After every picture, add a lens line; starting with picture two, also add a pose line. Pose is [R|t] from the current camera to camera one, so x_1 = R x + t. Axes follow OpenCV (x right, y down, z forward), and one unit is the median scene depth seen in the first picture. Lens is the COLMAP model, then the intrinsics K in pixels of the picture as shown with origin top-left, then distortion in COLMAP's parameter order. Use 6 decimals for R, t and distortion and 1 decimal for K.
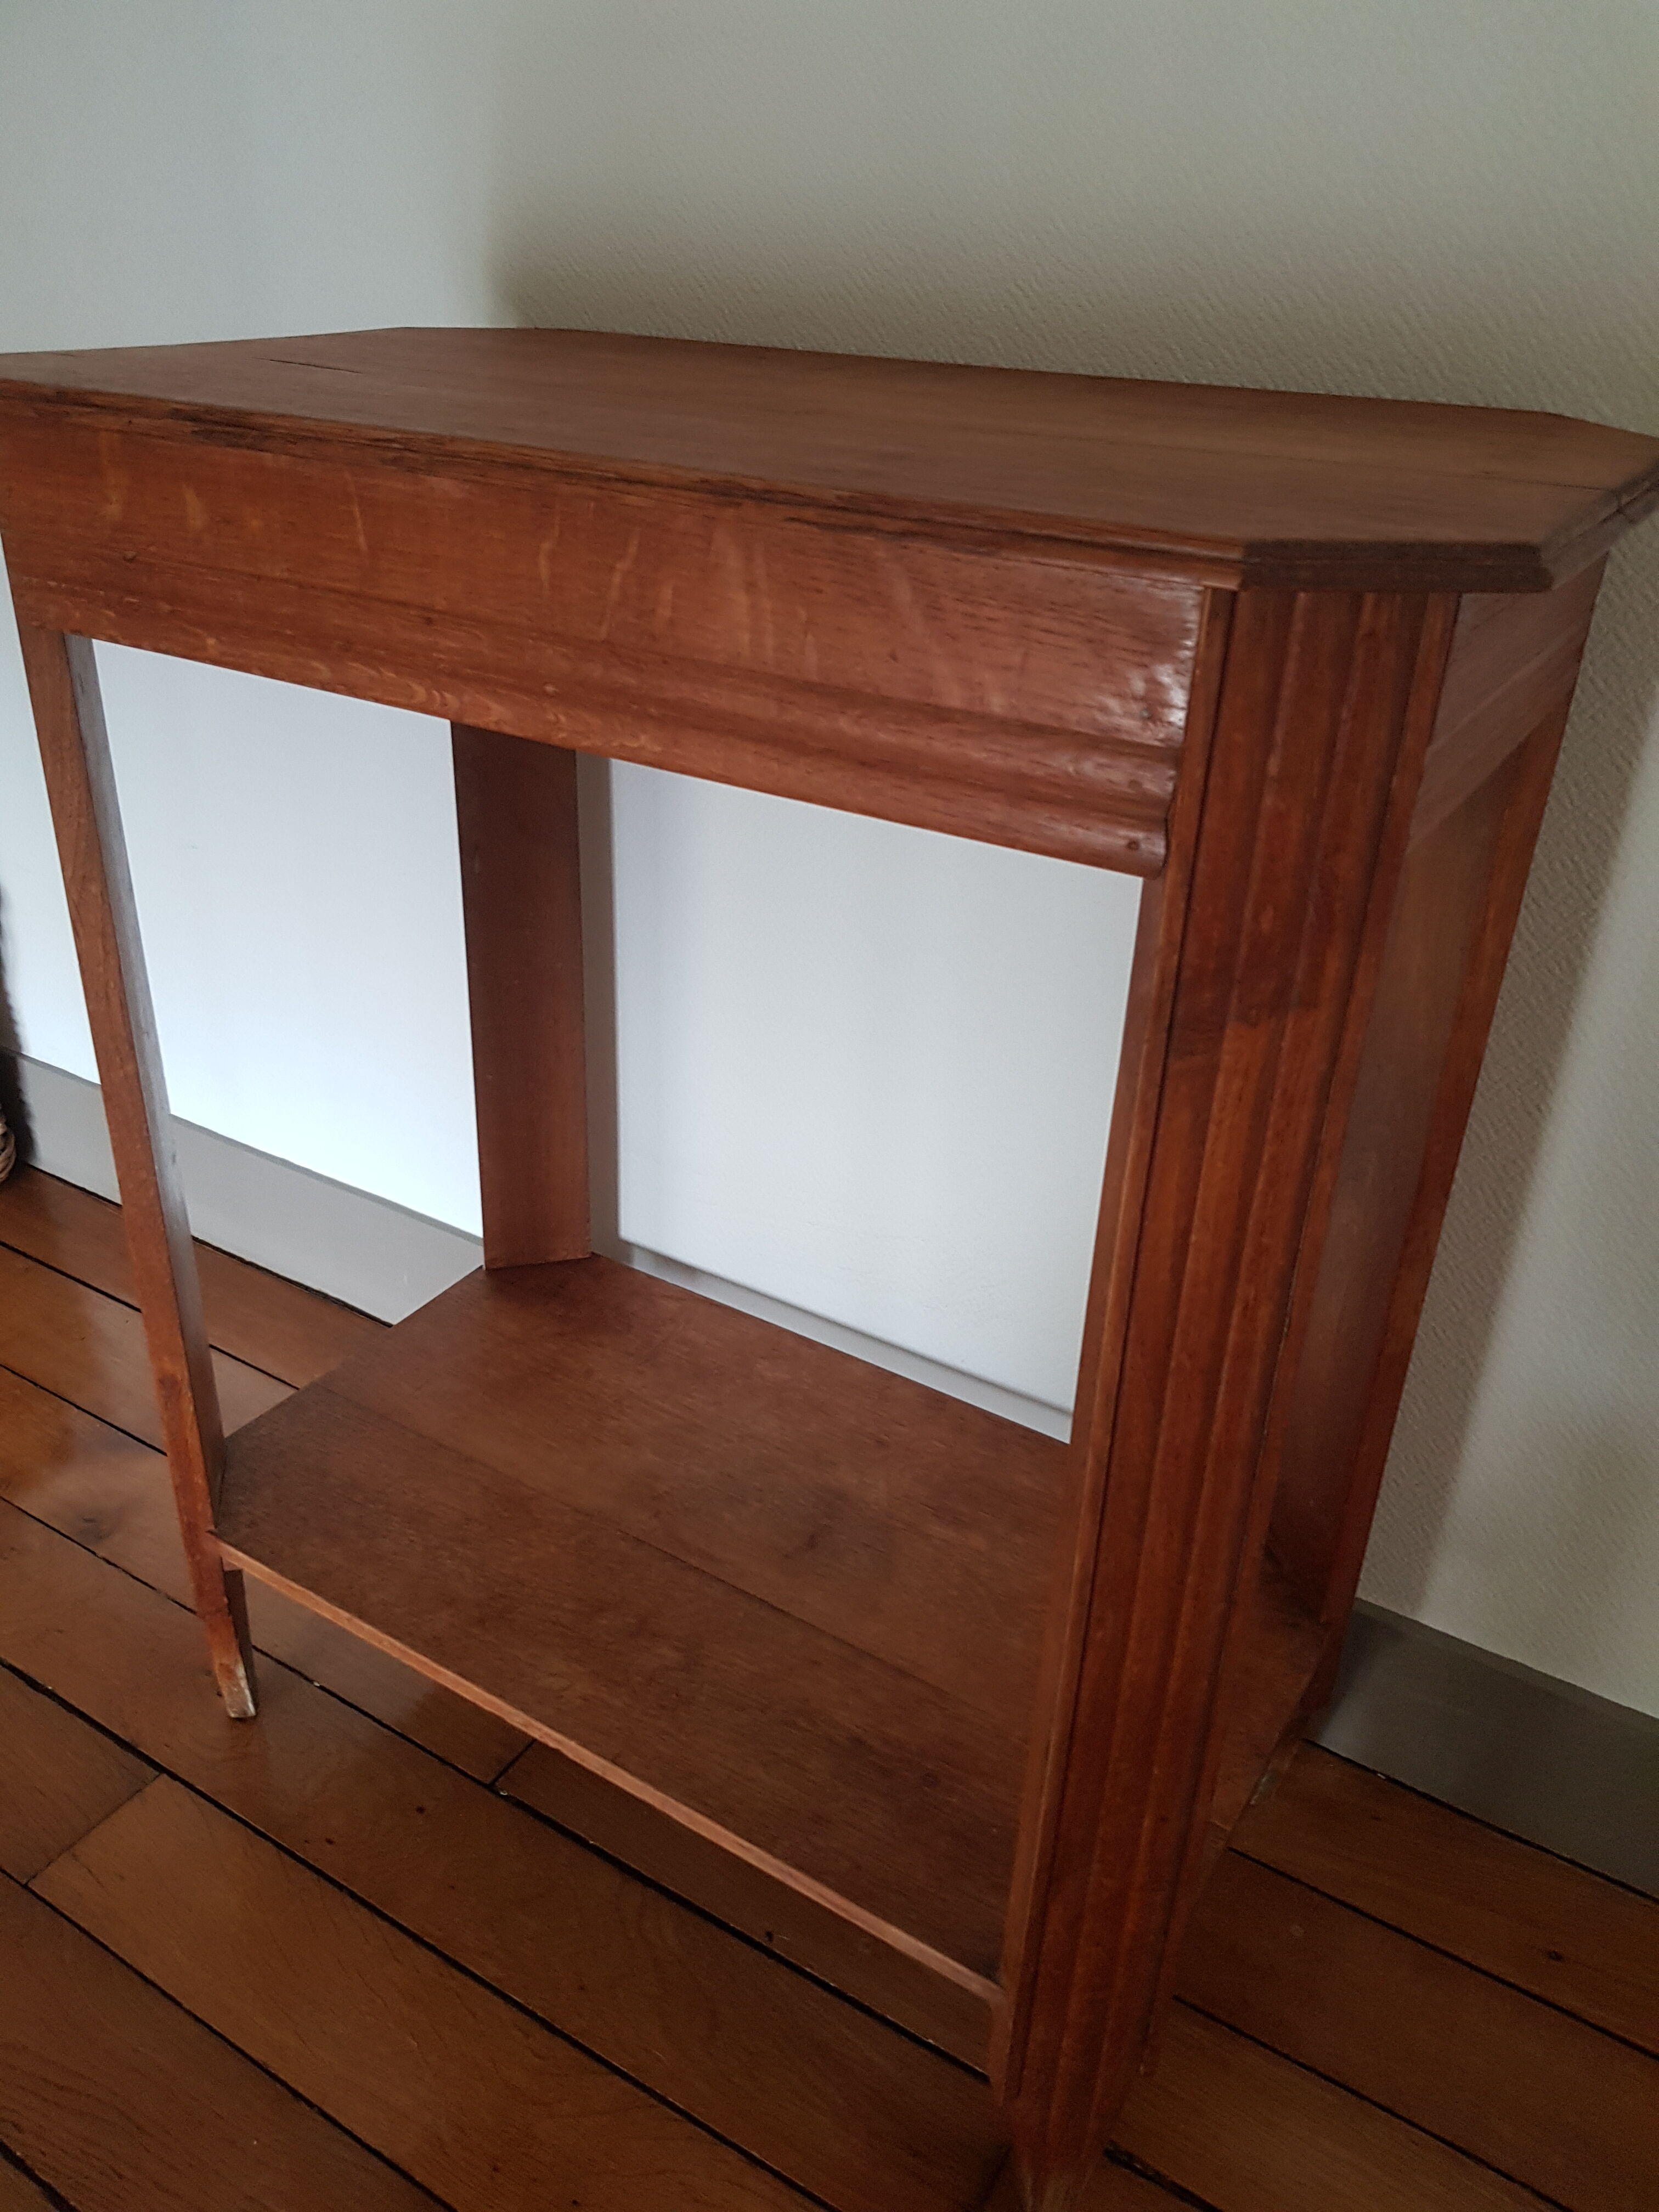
lens RADIAL K [[1679.5, 0, 828.2], [0, 1679.5, 1137.6], [0, 0, 1]] dist [0.078323, -0.126699]
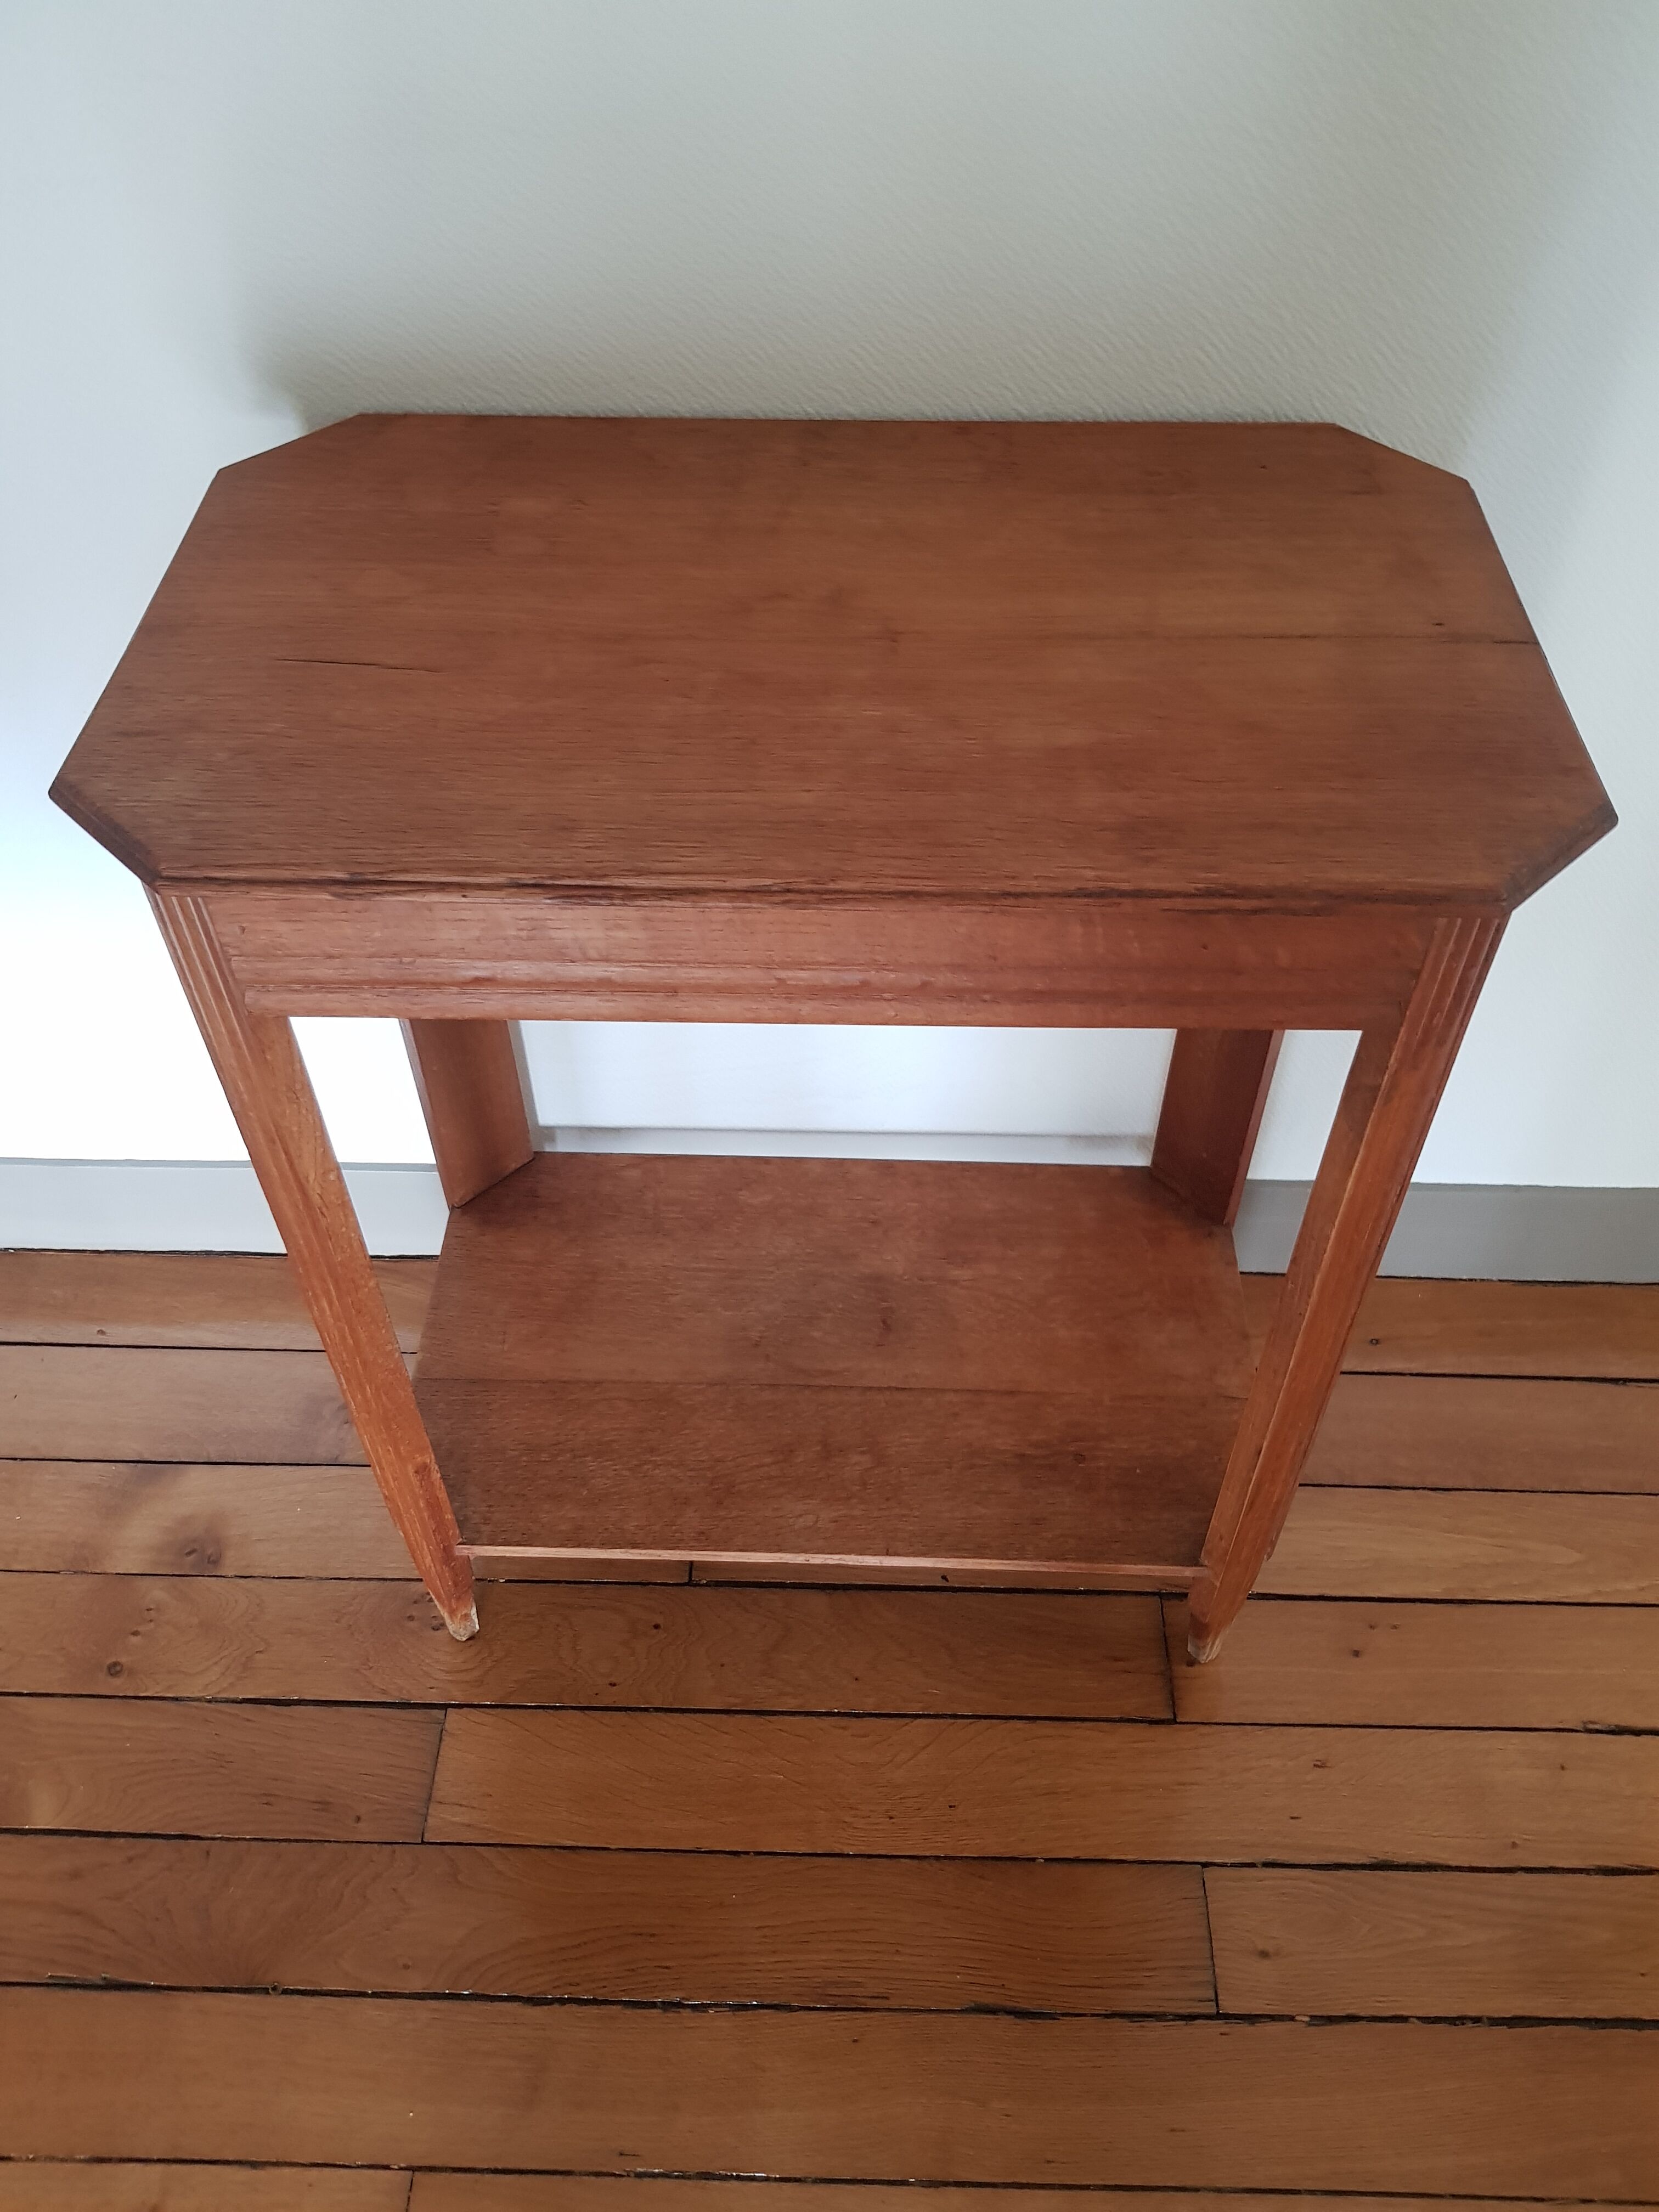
lens RADIAL K [[1668.6, 0, 842.1], [0, 1668.6, 1105.5], [0, 0, 1]] dist [0.125914, -0.239679]
pose [[0.862402, -0.397185, 0.313857, -0.439194], [0.269985, 0.885335, 0.378536, -0.476545], [-0.428218, -0.241714, 0.870749, -0.083191]]
